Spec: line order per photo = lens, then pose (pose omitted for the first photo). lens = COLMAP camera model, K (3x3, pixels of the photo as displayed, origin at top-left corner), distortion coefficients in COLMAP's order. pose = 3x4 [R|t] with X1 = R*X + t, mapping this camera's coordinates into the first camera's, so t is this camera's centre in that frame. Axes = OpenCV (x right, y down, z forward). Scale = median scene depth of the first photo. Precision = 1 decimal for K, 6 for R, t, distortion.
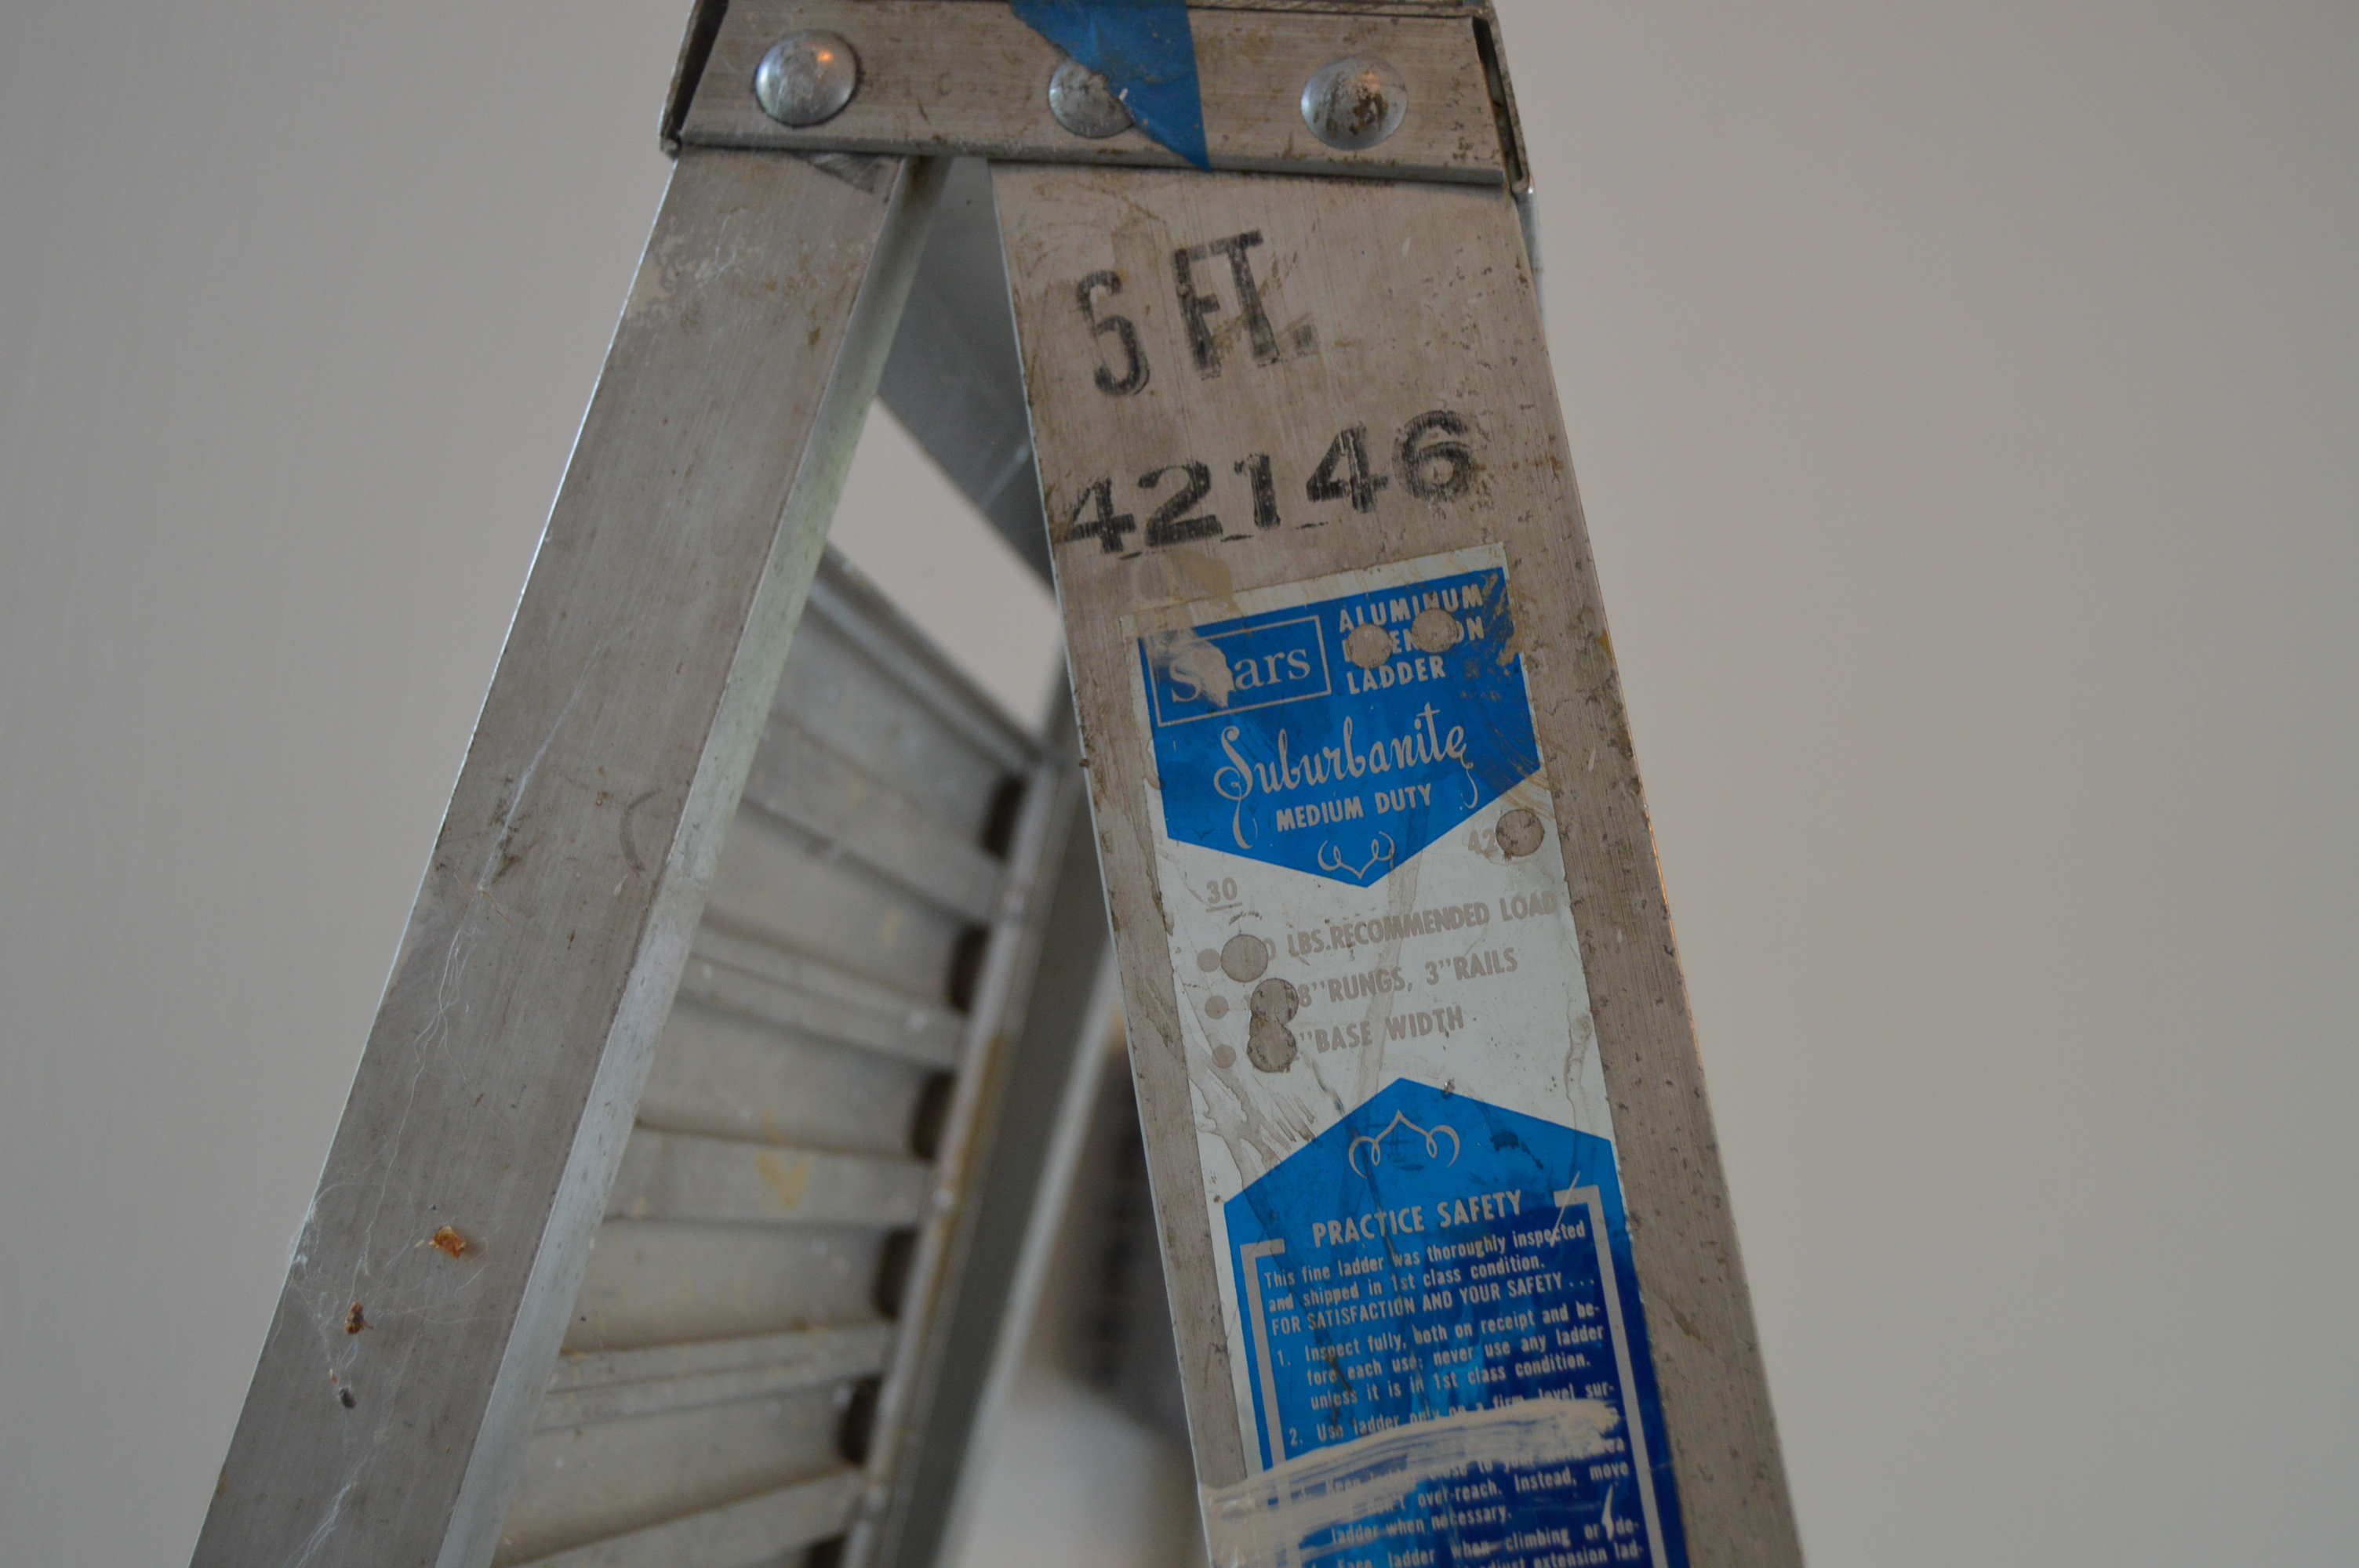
lens RADIAL K [[2662.7, 0, 1179.5], [0, 2662.7, 784.0], [0, 0, 1]] dist [-0.068503, -0.002091]
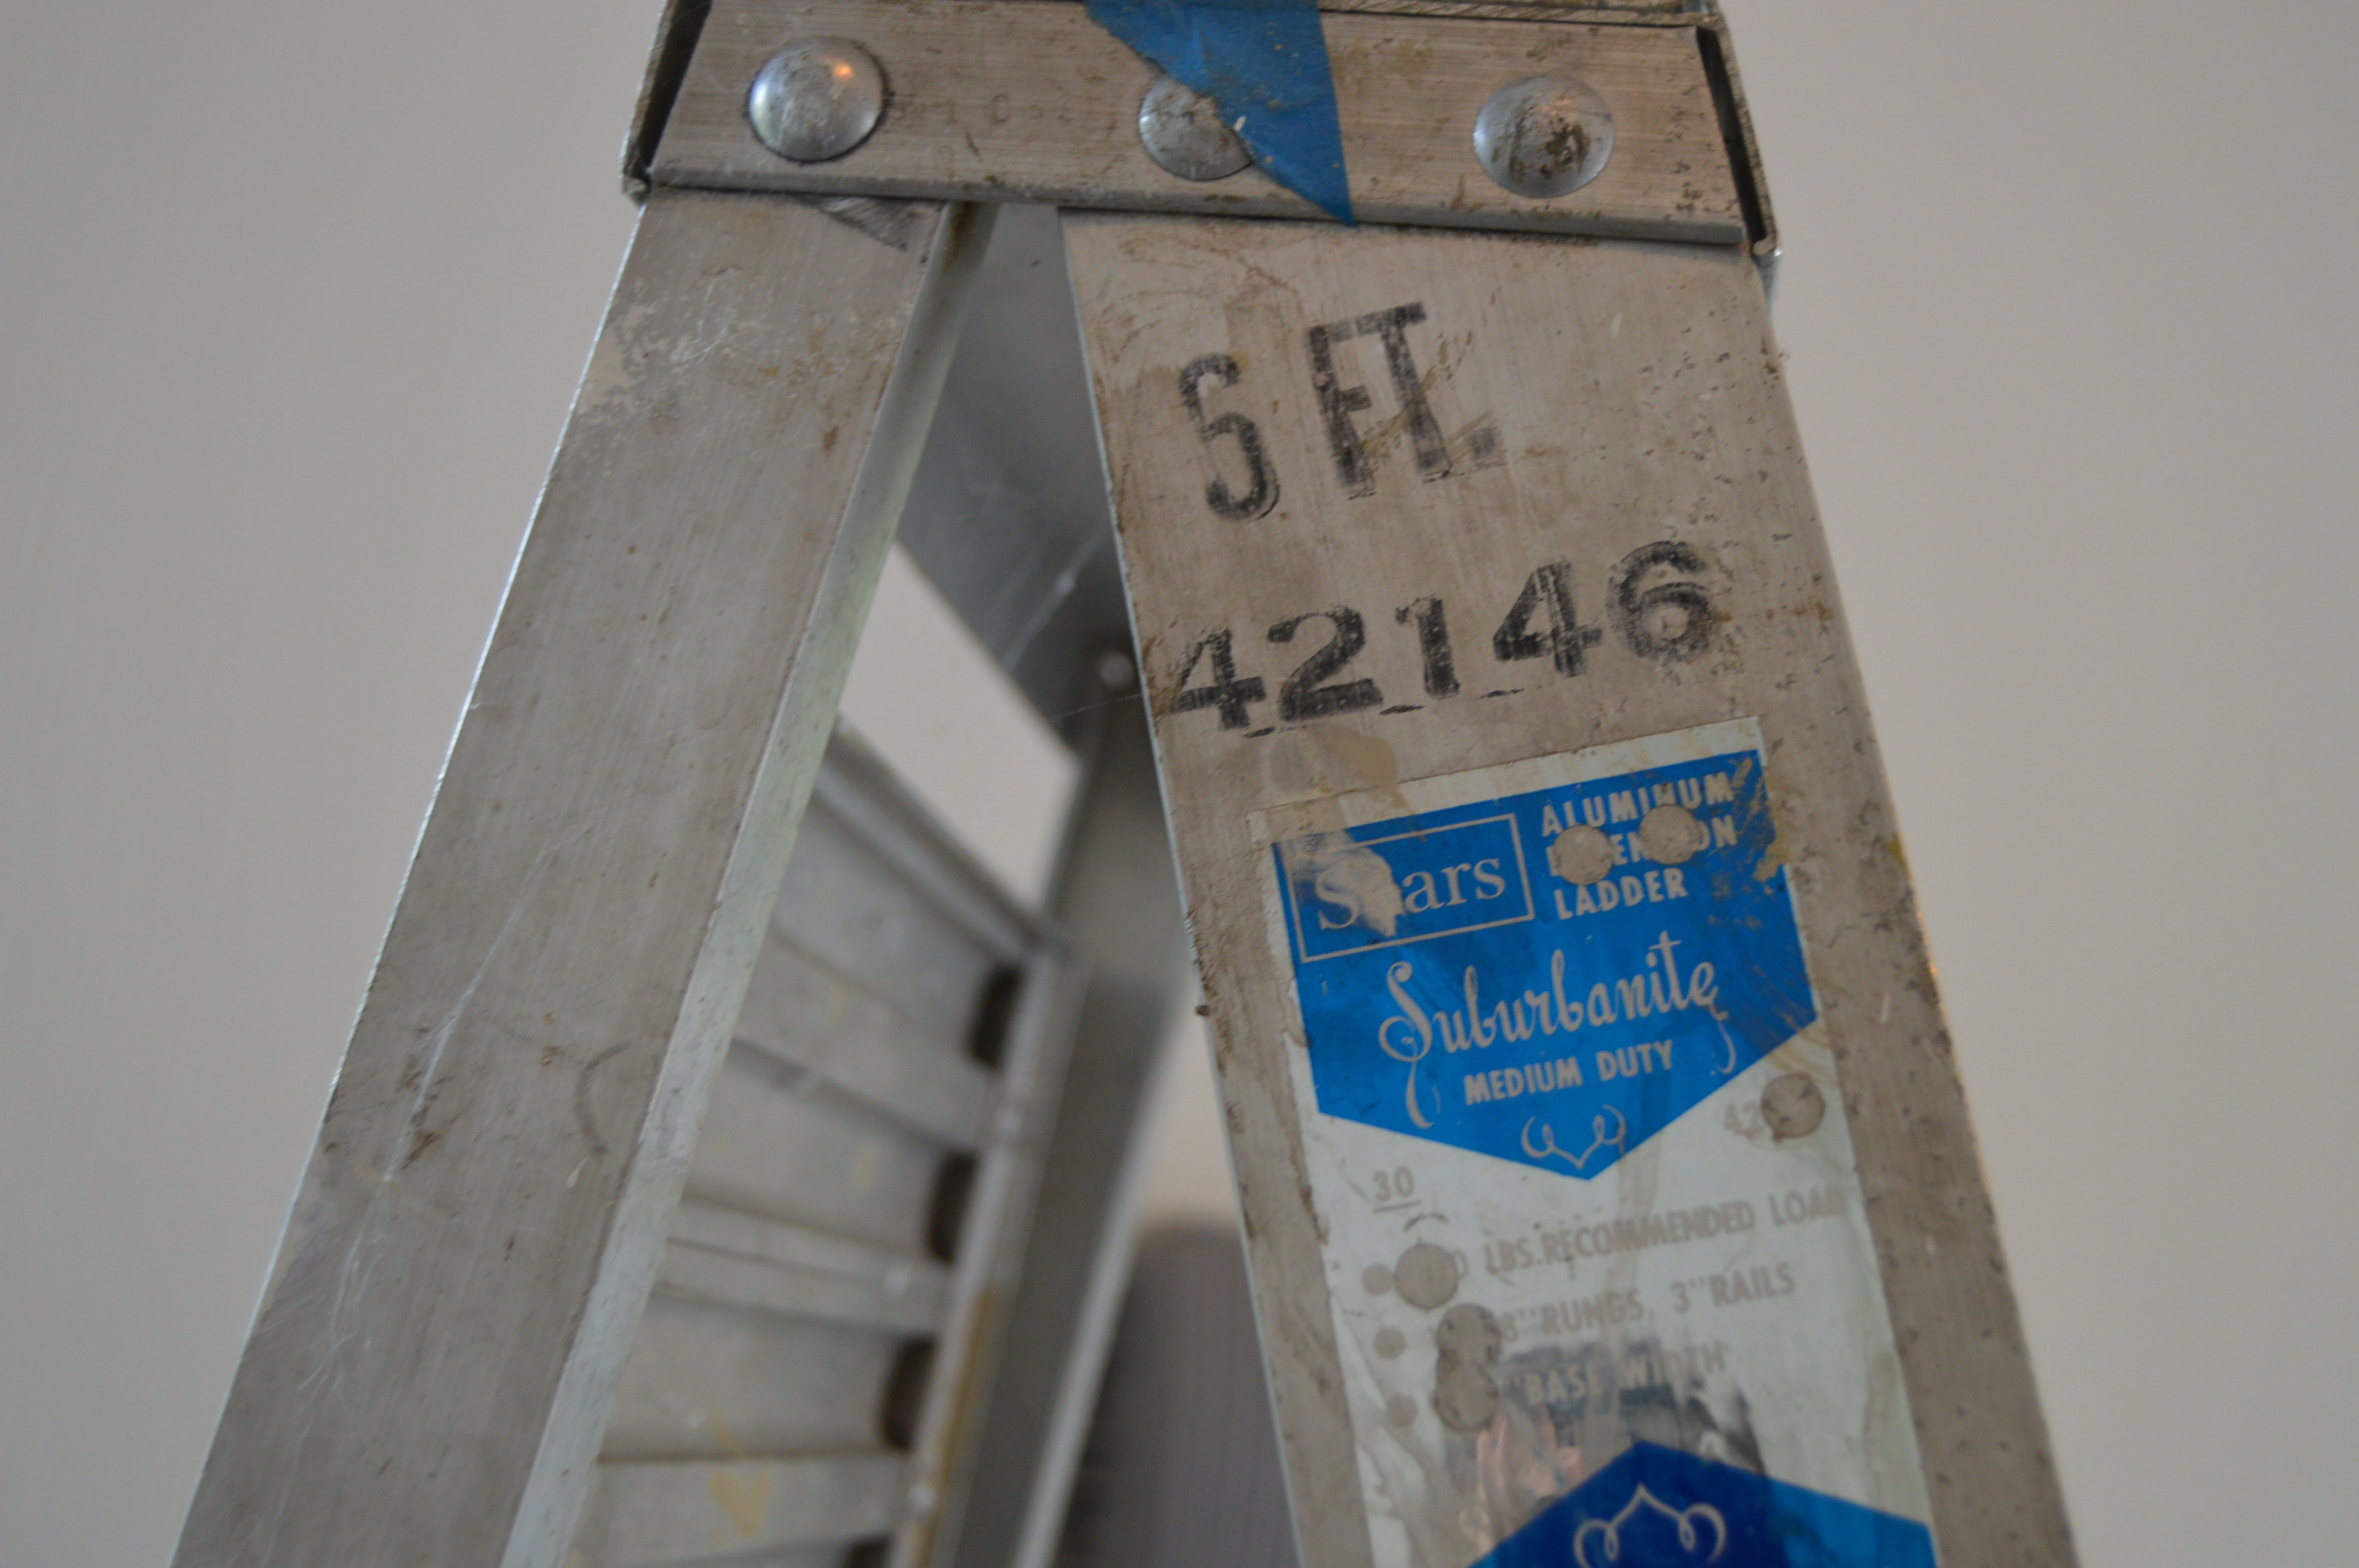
lens RADIAL K [[3046.3, 0, 1179.5], [0, 3046.3, 784.0], [0, 0, 1]] dist [-0.066445, -0.000268]
pose [[0.999526, -0.001155, 0.030753, -0.066974], [0.002355, 0.999236, -0.039015, -0.037312], [-0.030684, 0.039069, 0.998765, 0.138978]]
